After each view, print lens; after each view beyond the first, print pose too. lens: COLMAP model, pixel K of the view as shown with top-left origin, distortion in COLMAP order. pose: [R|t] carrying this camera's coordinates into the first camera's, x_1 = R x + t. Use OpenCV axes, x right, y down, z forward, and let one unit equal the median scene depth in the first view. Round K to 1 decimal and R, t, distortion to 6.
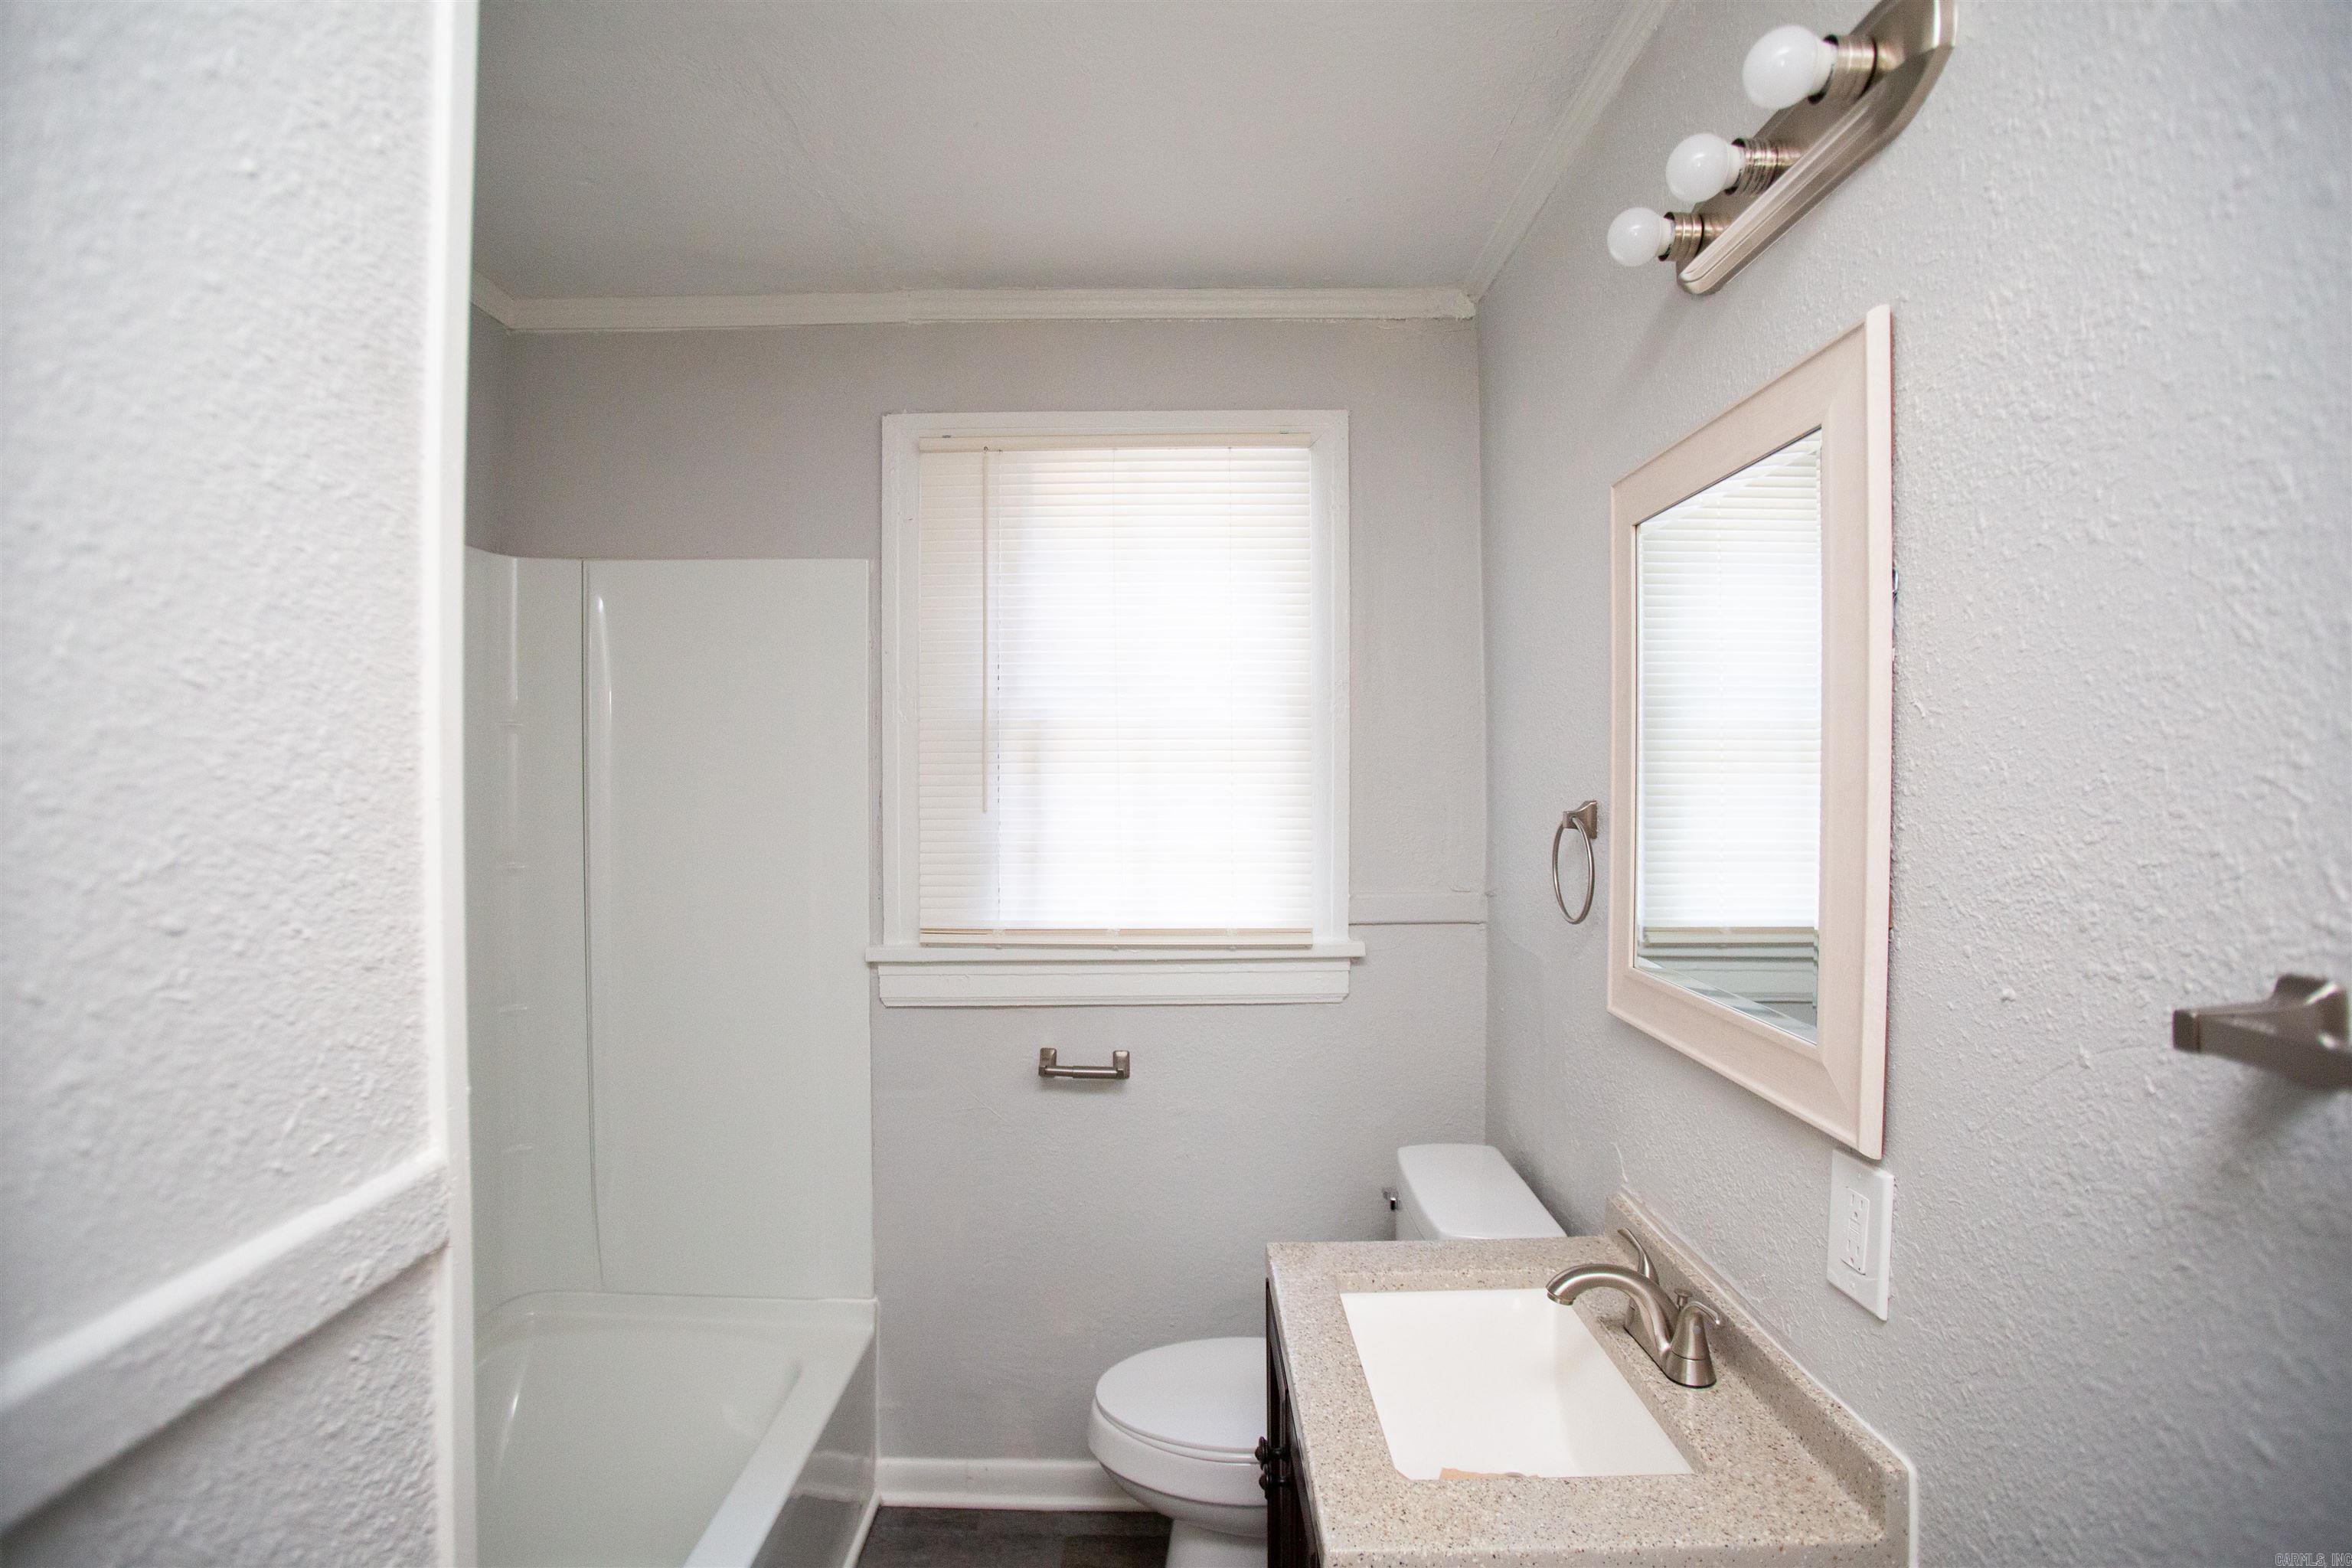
lens RADIAL K [[1156.7, 0, 1176.0], [0, 1156.7, 784.0], [0, 0, 1]] dist [-0.016133, 0.000487]
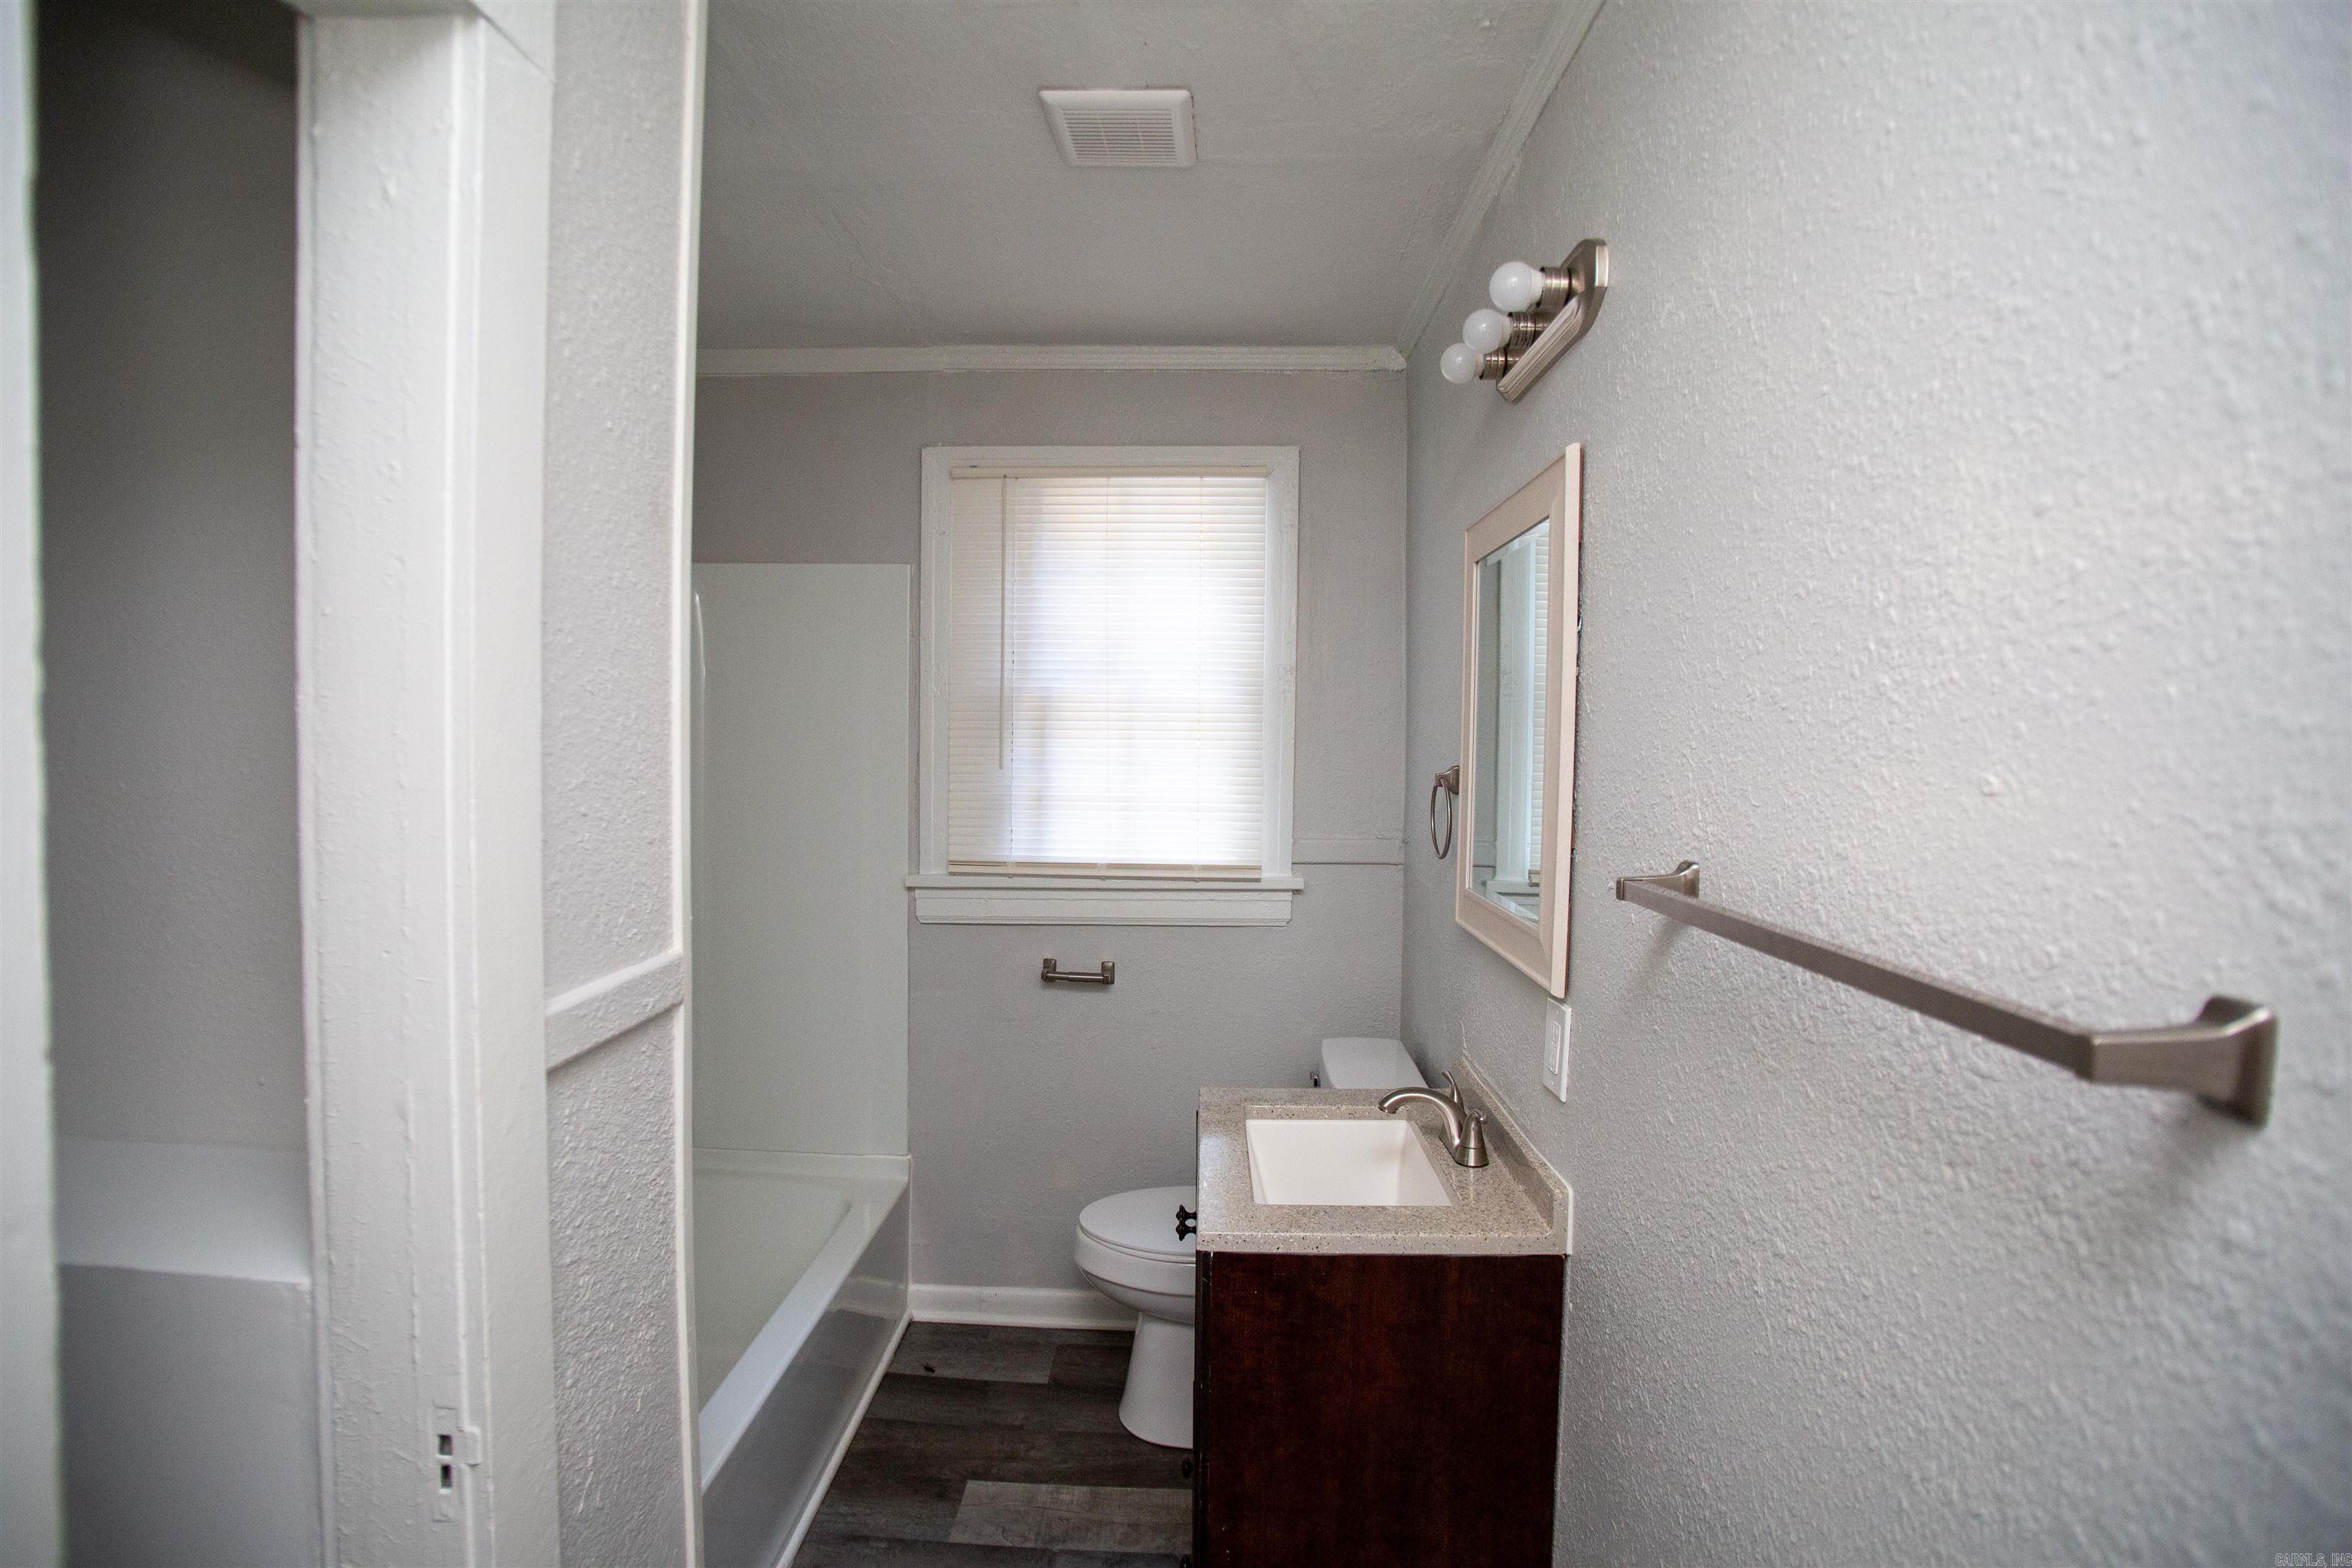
lens RADIAL K [[1155.4, 0, 1173.3], [0, 1155.4, 773.6], [0, 0, 1]] dist [0.000584, 0.000042]
pose [[0.999548, 0.014698, -0.026239, 0.053979], [-0.014105, 0.999644, 0.022643, -0.001361], [0.026562, -0.022262, 0.999399, -0.246406]]
